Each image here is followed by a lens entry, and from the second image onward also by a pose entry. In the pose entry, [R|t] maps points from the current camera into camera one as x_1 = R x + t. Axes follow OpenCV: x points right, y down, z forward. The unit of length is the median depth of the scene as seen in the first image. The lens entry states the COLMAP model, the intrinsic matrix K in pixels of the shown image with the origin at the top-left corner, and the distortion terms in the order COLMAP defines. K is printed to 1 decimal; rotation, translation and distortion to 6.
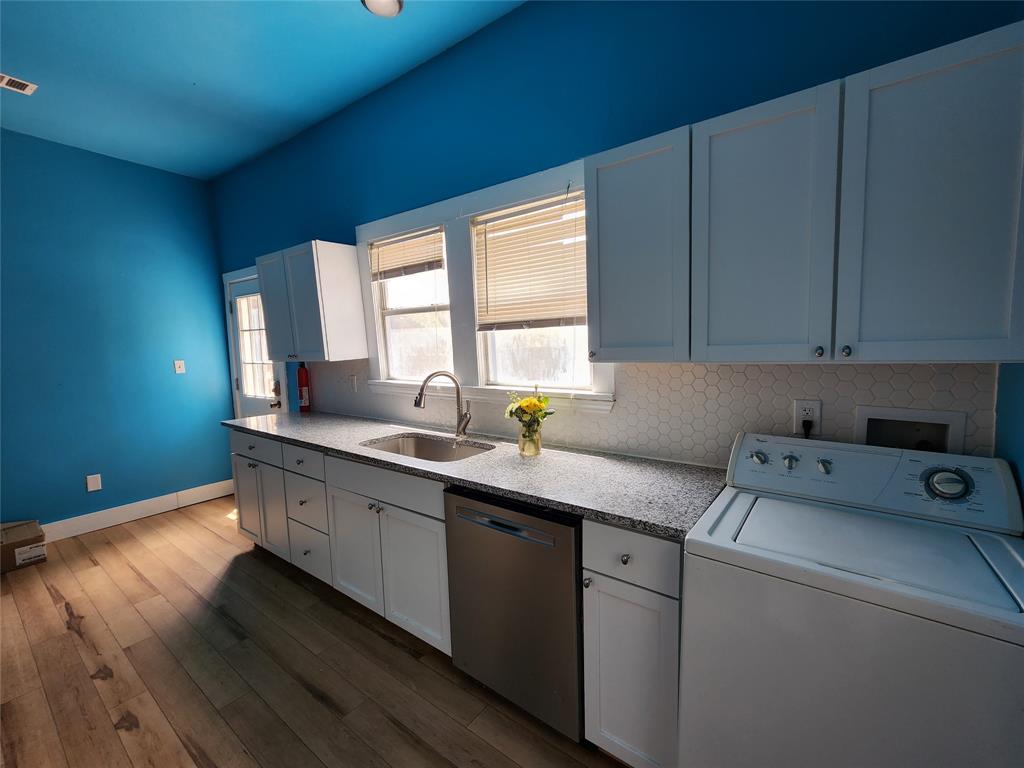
lens RADIAL K [[422.9, 0, 514.5], [0, 422.9, 379.1], [0, 0, 1]] dist [0.009208, 0.000319]
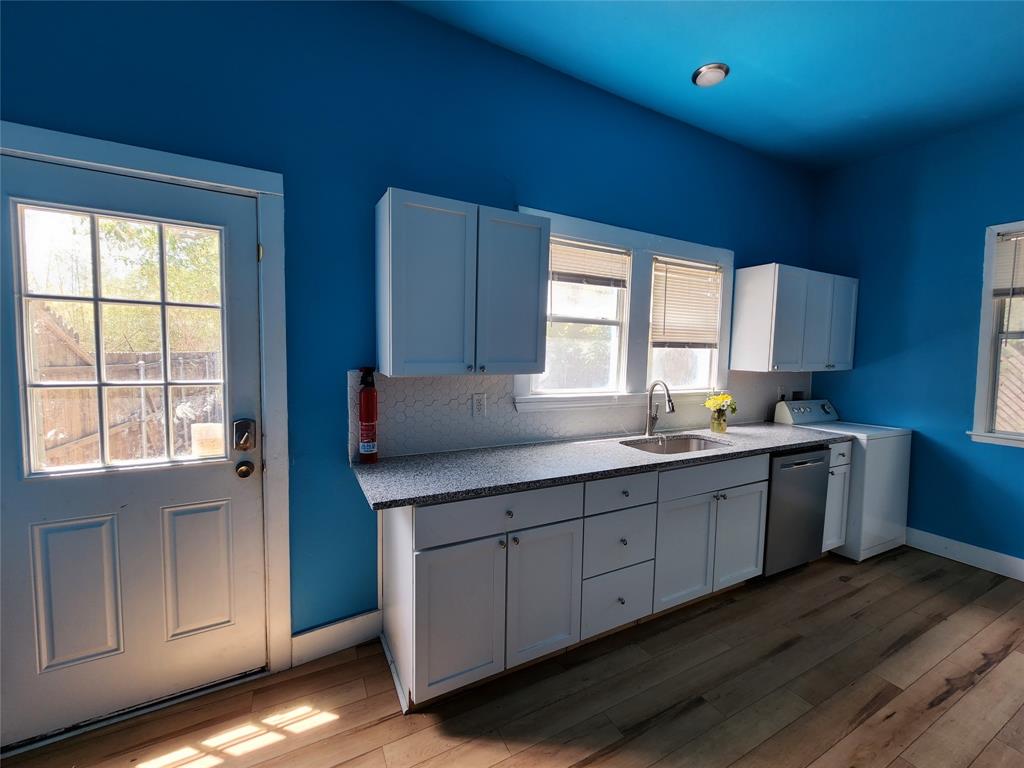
lens RADIAL K [[419.2, 0, 512.0], [0, 419.2, 384.0], [0, 0, 1]] dist [0.000781, 0.000041]
pose [[0.436429, -0.028560, 0.899285, -1.417992], [0.050333, 0.998706, 0.007291, -0.038827], [-0.898330, 0.042082, 0.437302, 0.877694]]
